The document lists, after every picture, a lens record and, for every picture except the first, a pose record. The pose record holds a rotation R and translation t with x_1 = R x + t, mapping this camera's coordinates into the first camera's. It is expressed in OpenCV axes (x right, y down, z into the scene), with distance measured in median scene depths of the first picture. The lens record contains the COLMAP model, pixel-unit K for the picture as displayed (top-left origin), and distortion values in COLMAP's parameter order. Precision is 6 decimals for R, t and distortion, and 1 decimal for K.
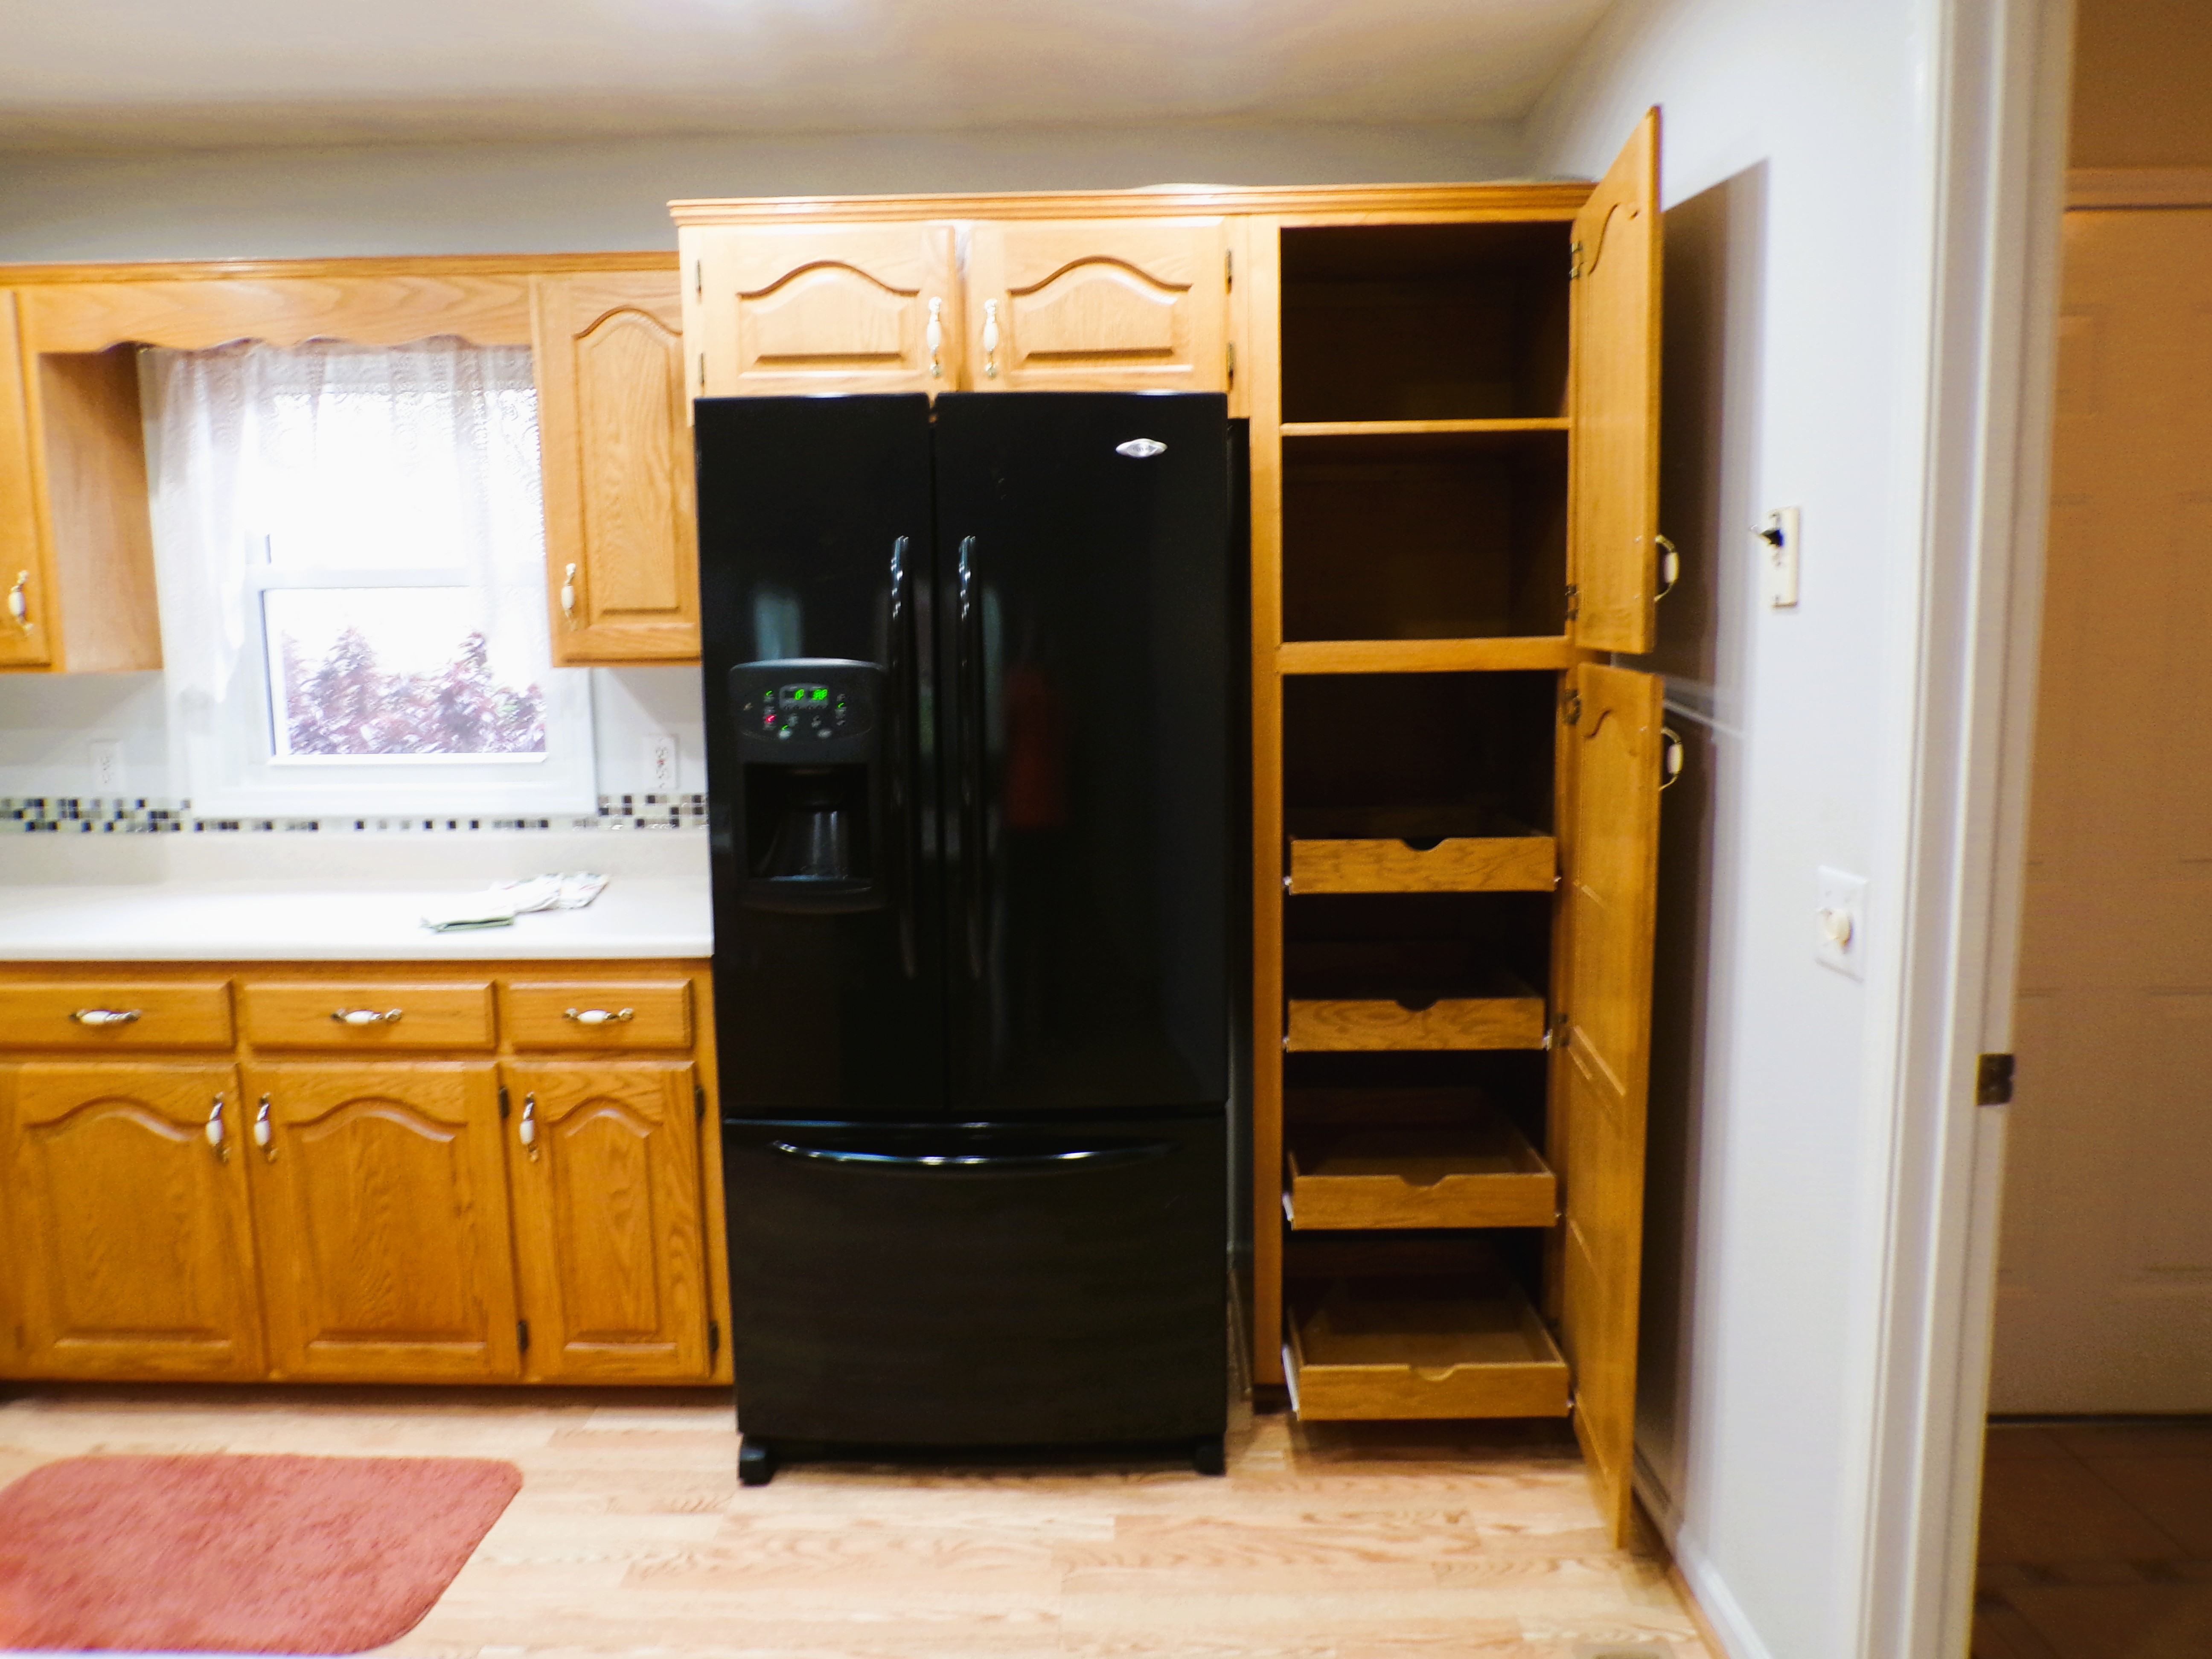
lens RADIAL K [[1492.3, 0, 1103.0], [0, 1492.3, 822.8], [0, 0, 1]] dist [-0.046725, 0.023809]
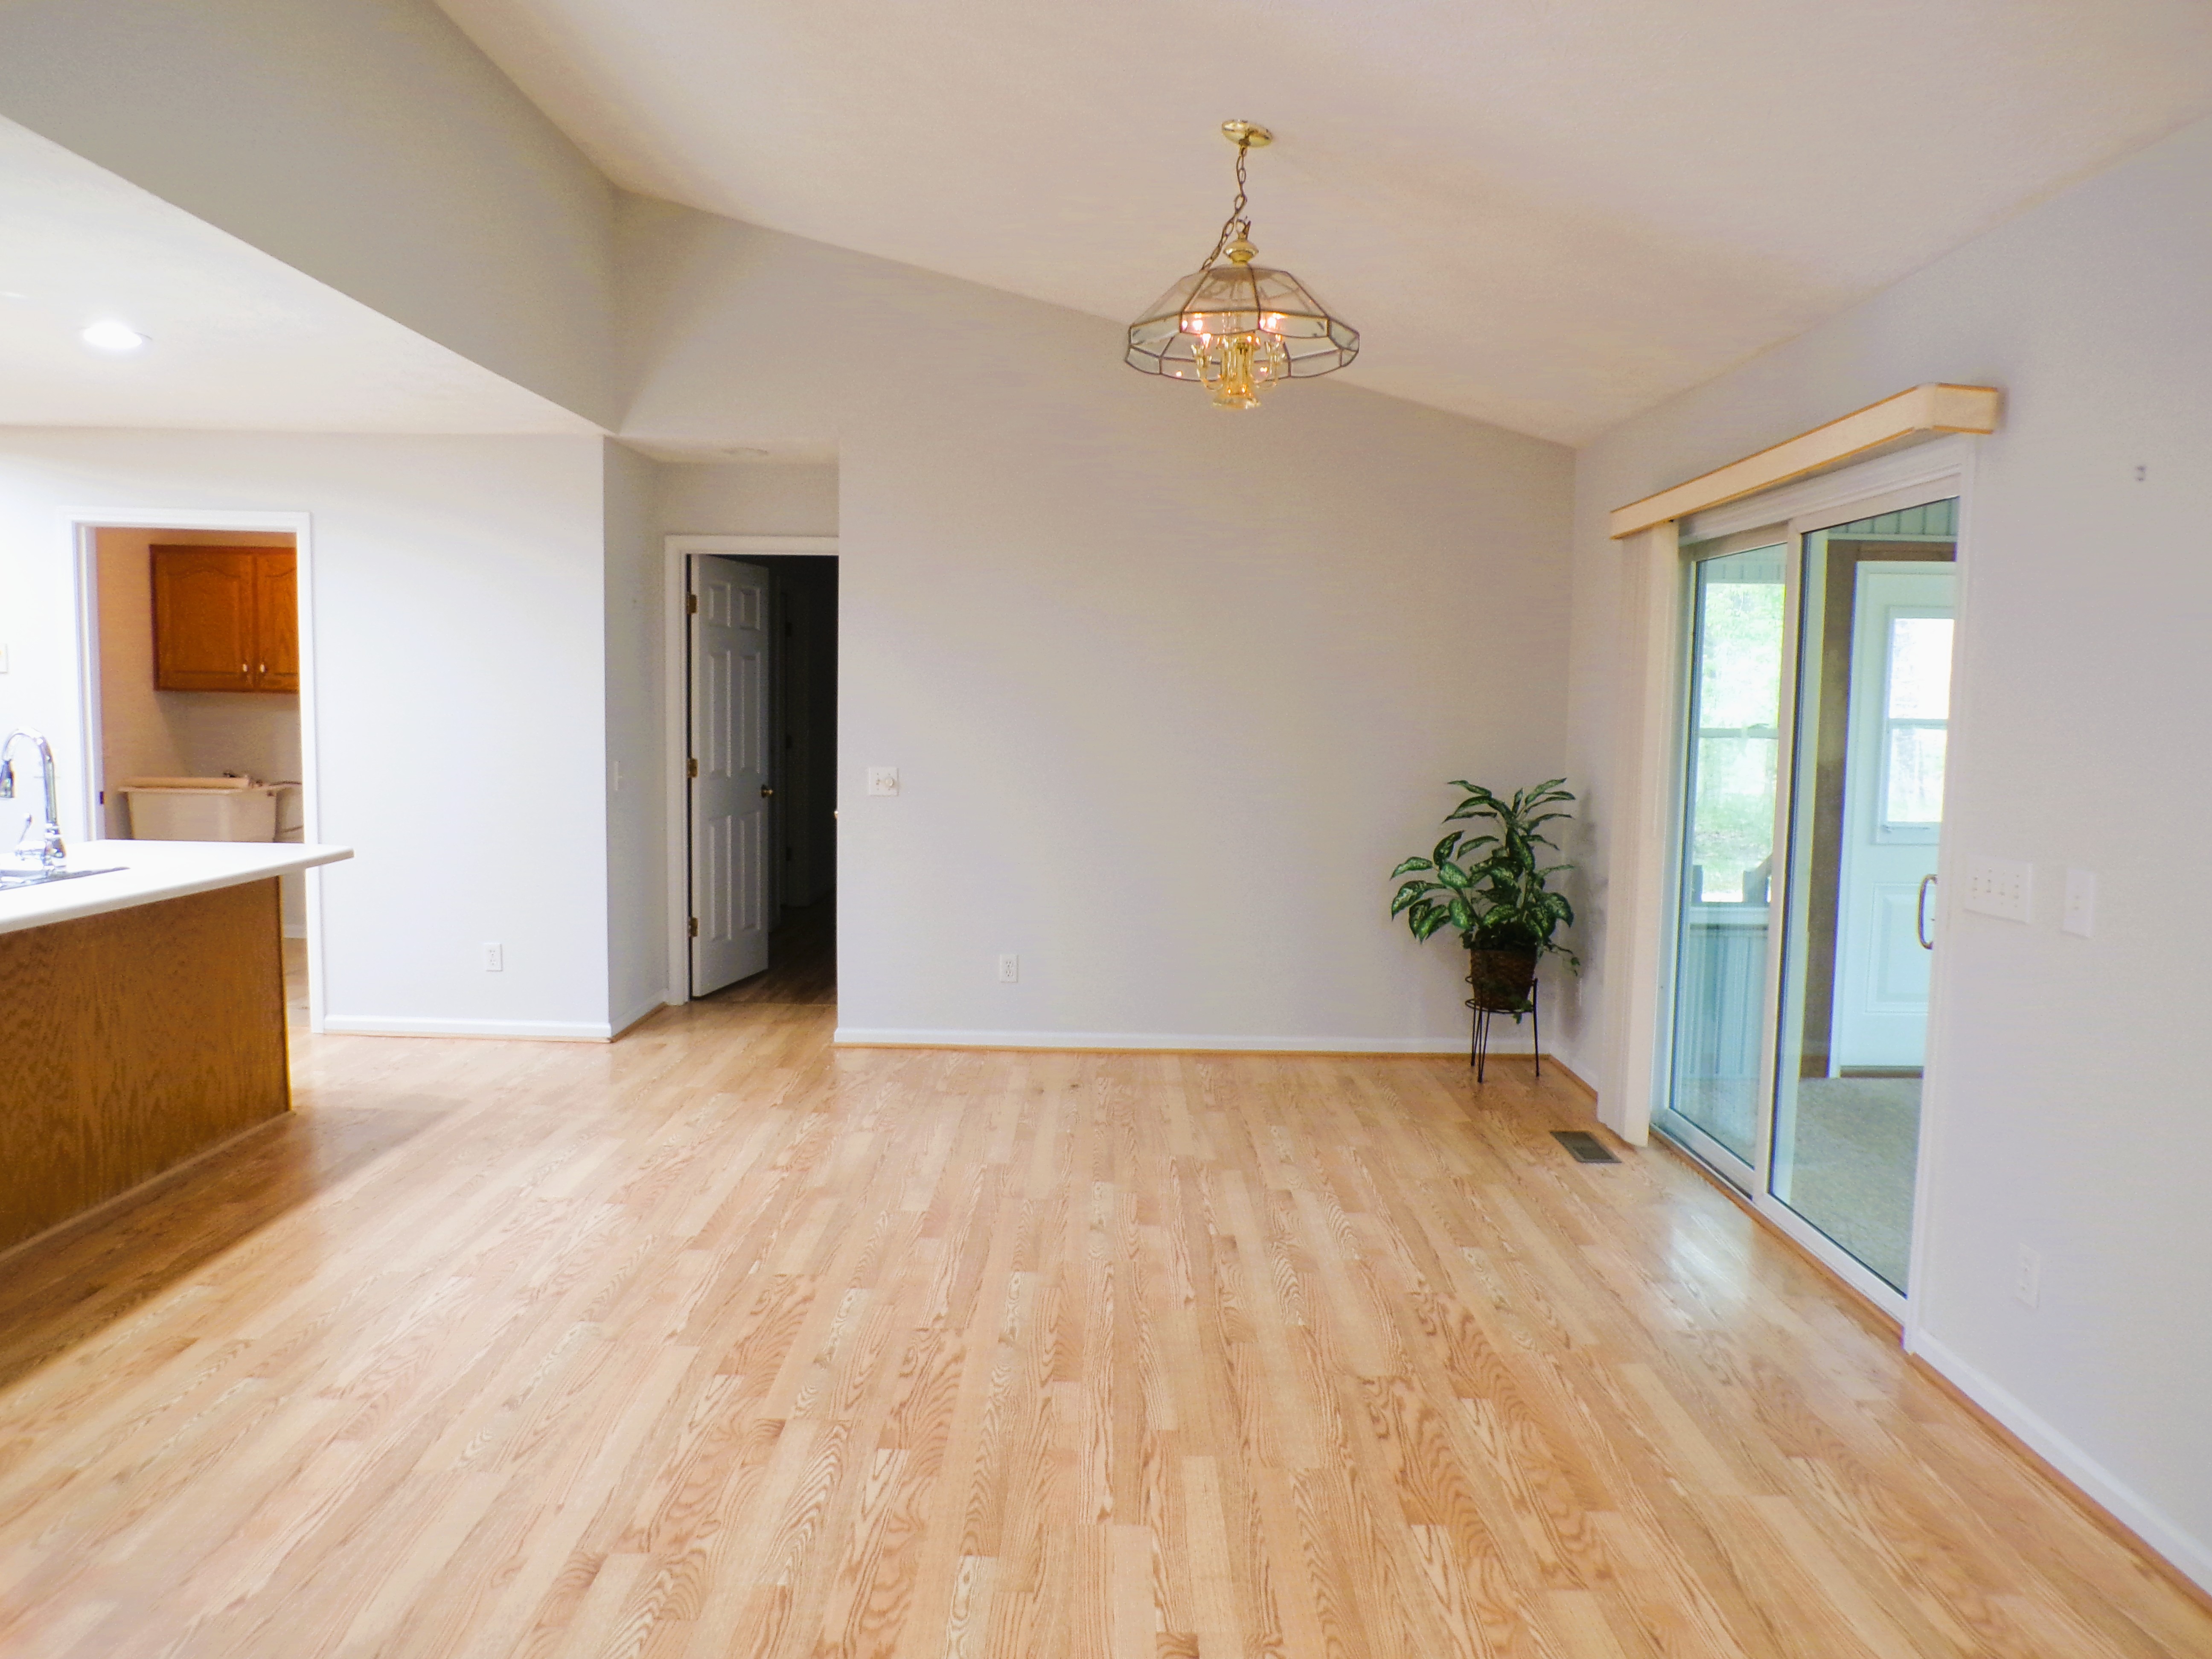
lens RADIAL K [[1492.3, 0, 1103.0], [0, 1492.3, 822.8], [0, 0, 1]] dist [-0.046725, 0.023809]
pose [[-0.007711, -0.071060, 0.997442, -1.871676], [0.102362, 0.992176, 0.071477, 0.133291], [-0.994717, 0.102651, -0.000377, -0.926821]]
